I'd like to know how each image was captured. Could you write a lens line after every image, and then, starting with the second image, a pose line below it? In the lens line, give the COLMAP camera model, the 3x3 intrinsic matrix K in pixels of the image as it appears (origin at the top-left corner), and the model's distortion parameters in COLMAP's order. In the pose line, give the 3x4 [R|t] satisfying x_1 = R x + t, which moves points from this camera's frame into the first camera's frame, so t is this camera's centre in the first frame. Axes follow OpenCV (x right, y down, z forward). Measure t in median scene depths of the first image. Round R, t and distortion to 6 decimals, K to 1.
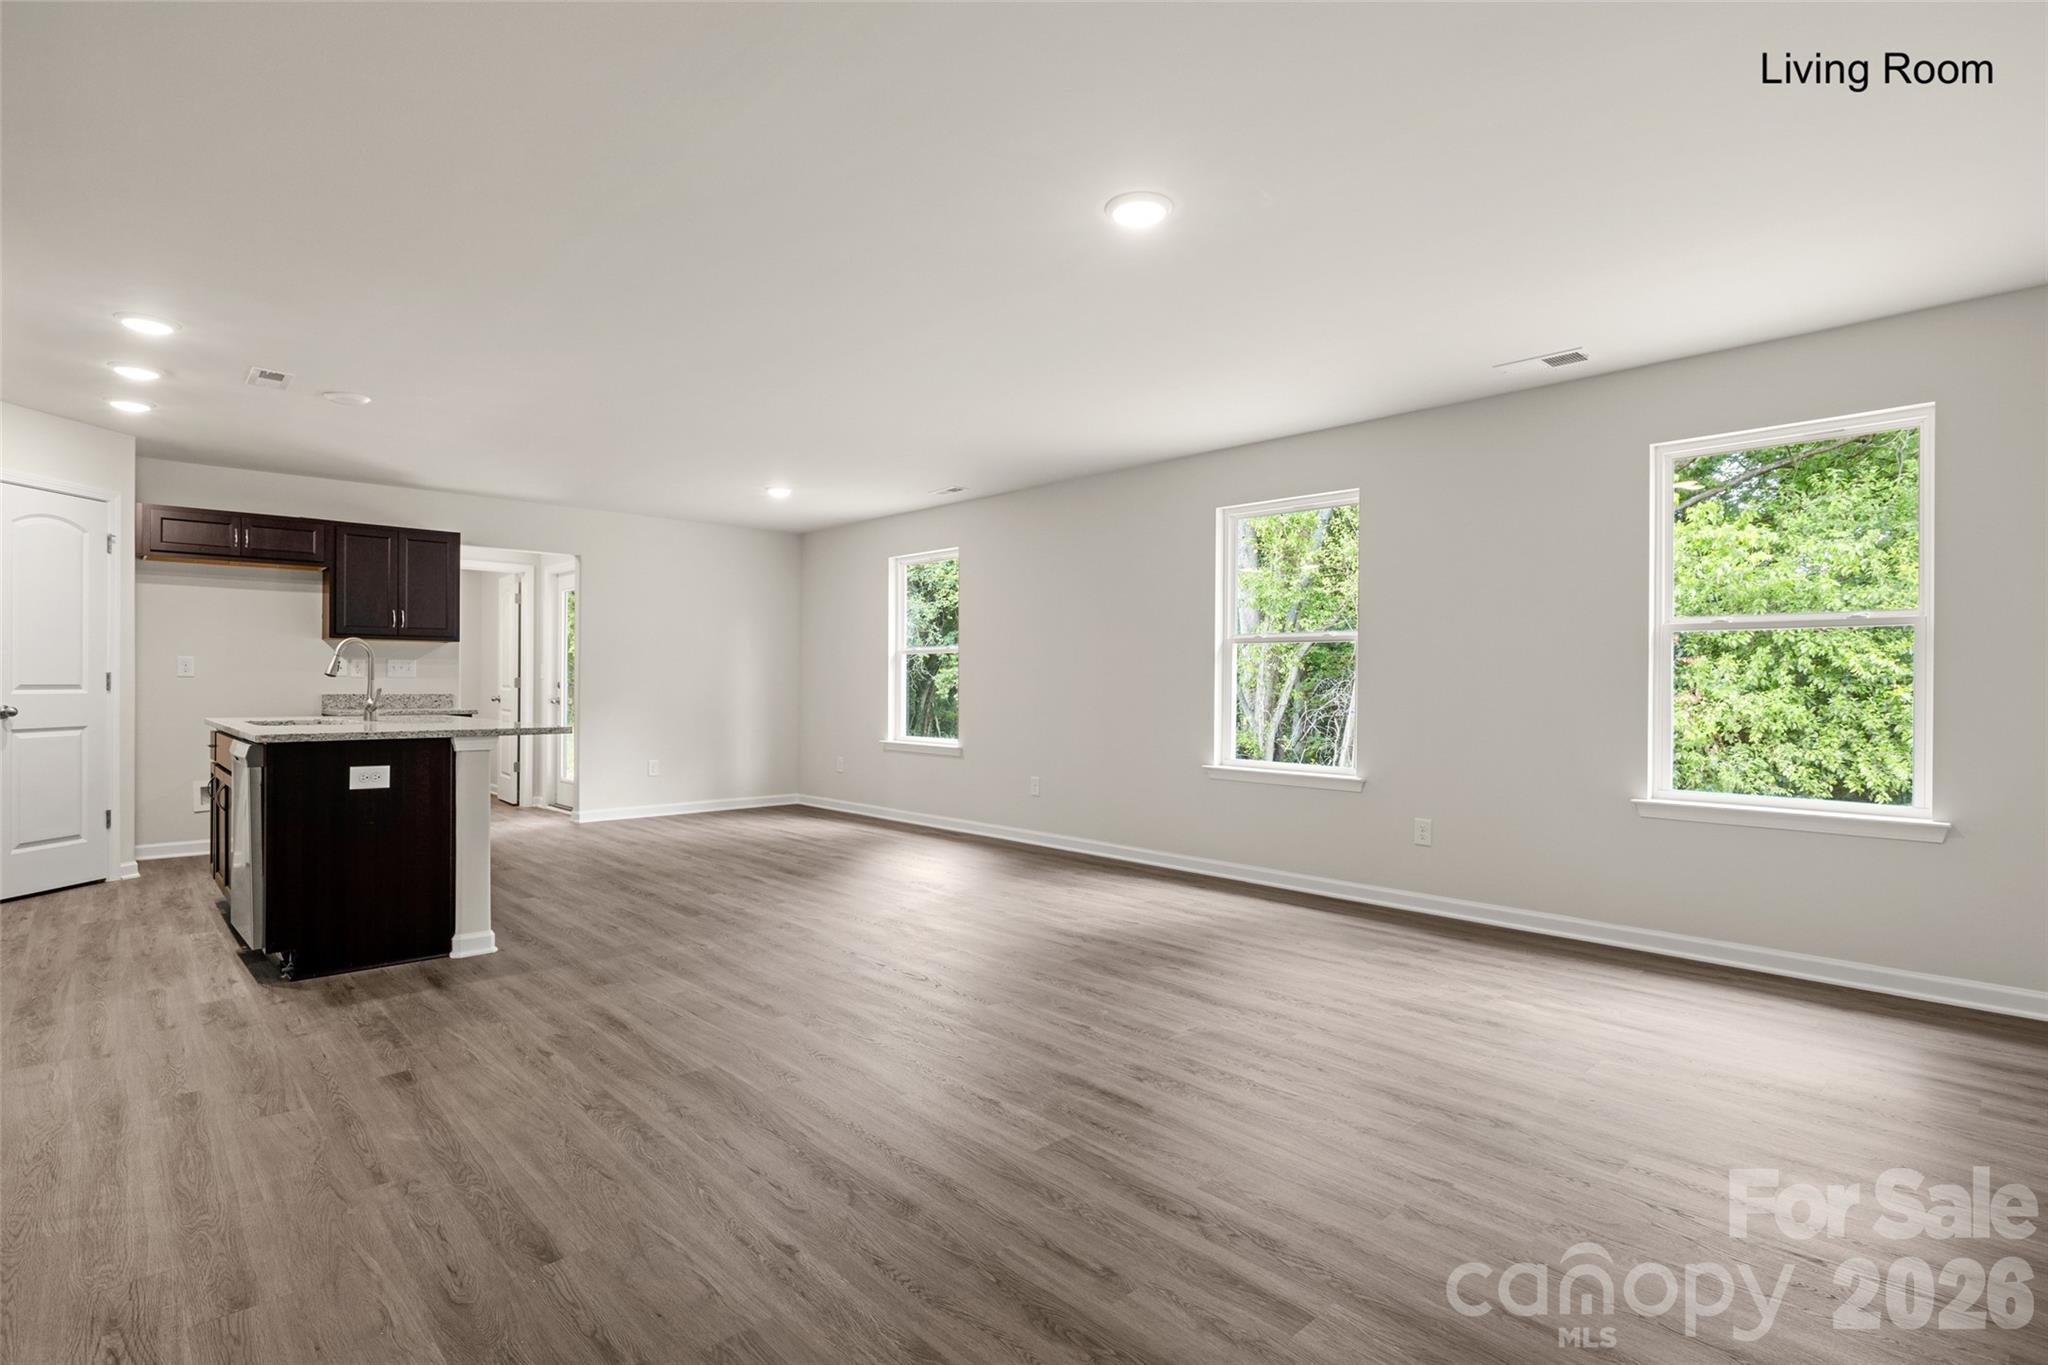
lens RADIAL K [[1038.5, 0, 1027.7], [0, 1038.5, 678.9], [0, 0, 1]] dist [0.000356, -0.000269]
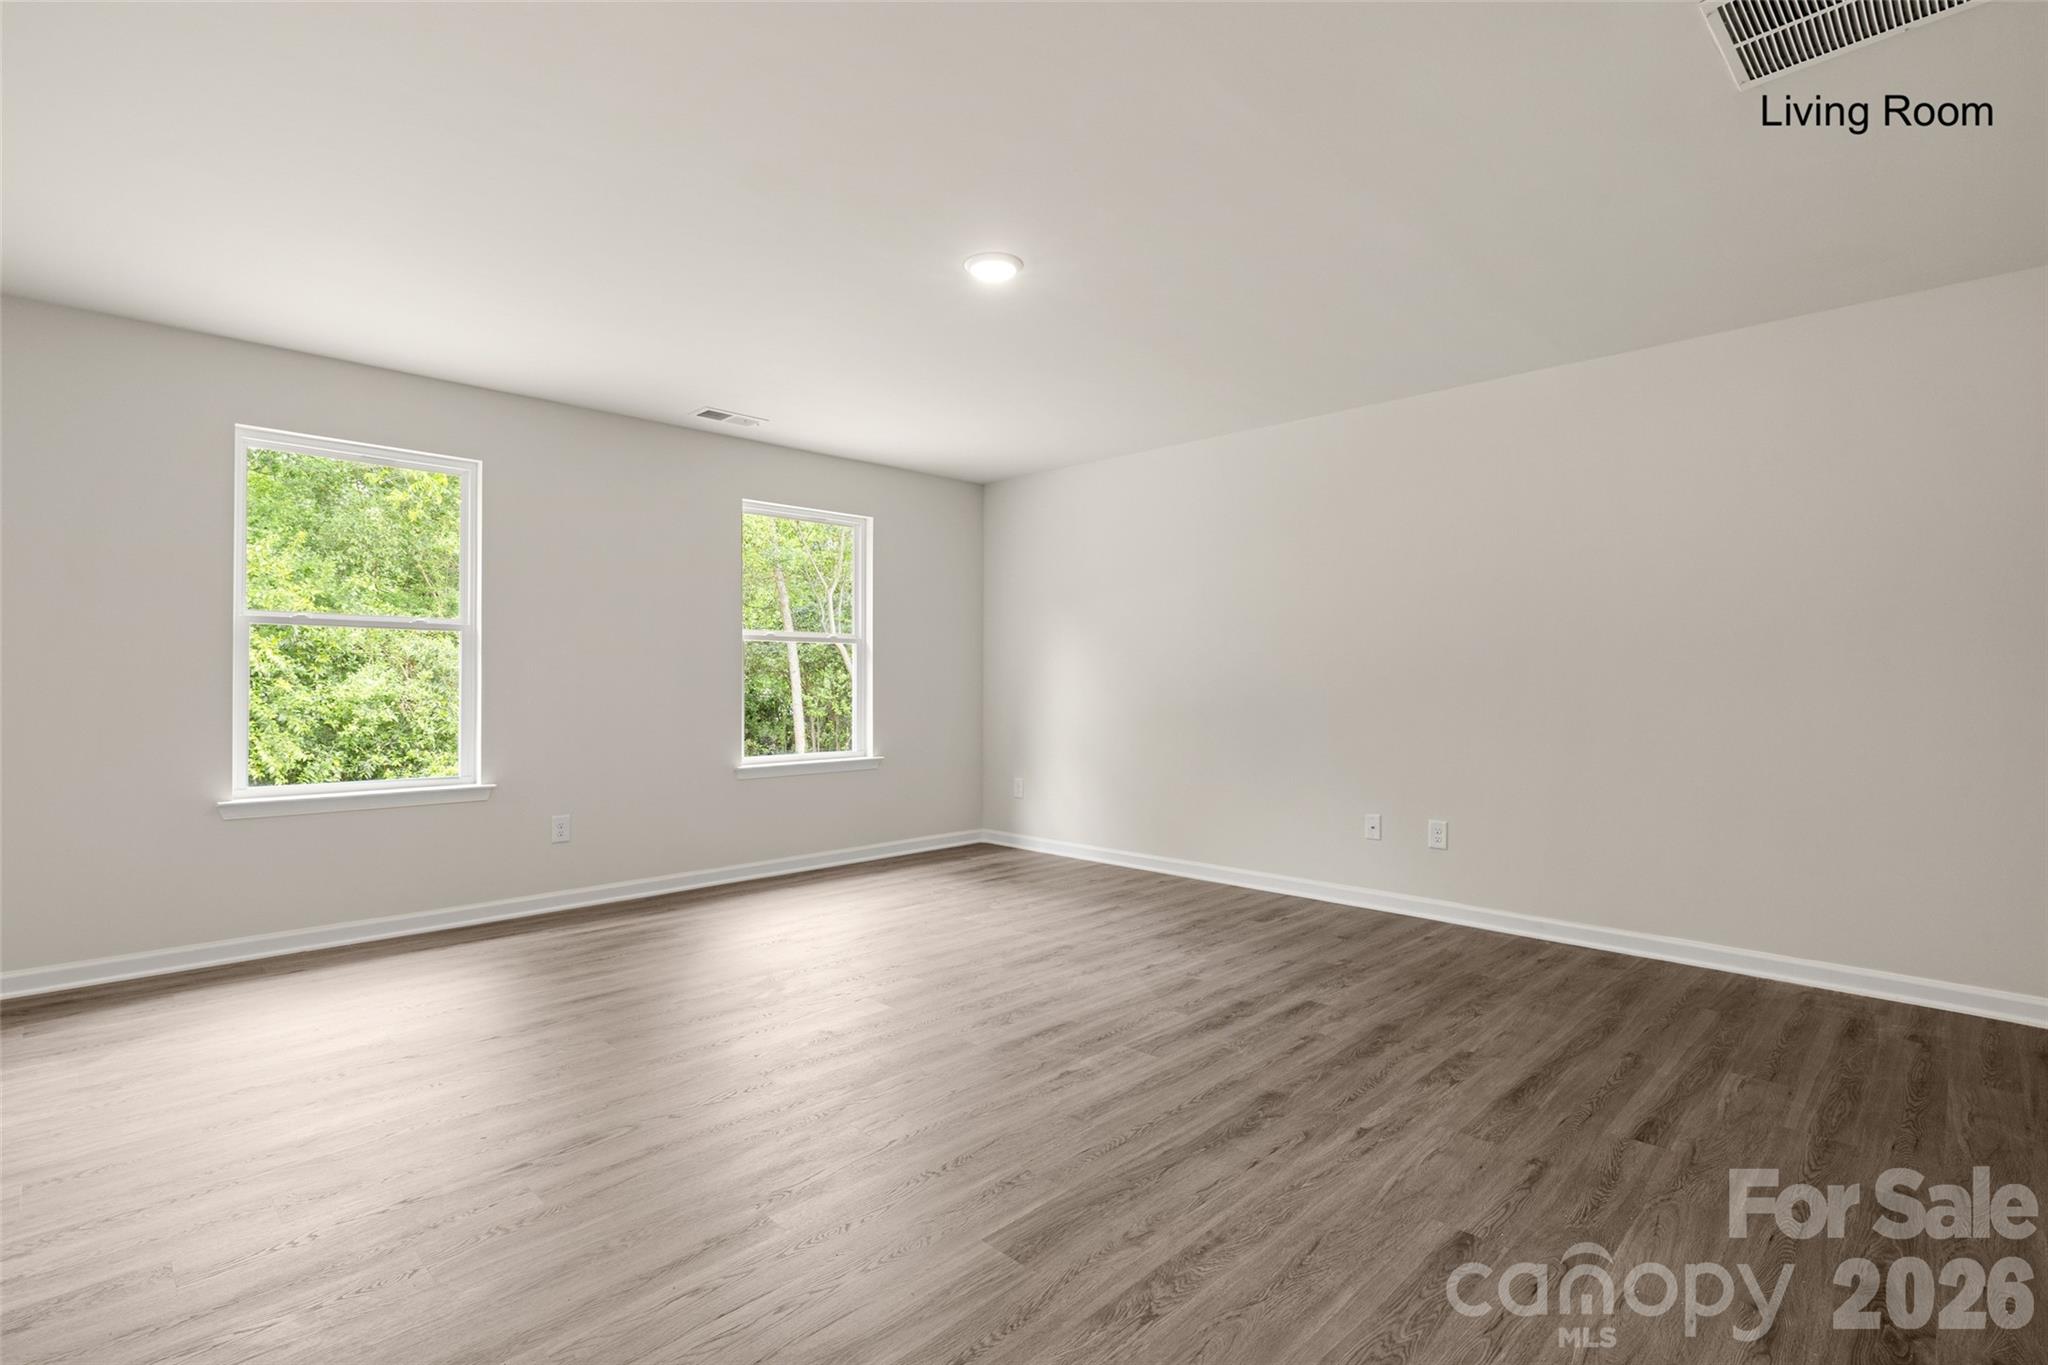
lens RADIAL K [[968.3, 0, 1027.1], [0, 968.3, 688.1], [0, 0, 1]] dist [-0.011806, 0.001873]
pose [[-0.057081, -0.012956, 0.998285, -1.093356], [-0.004411, 0.999909, 0.012725, -0.002699], [-0.998360, -0.003677, -0.057133, 1.176954]]
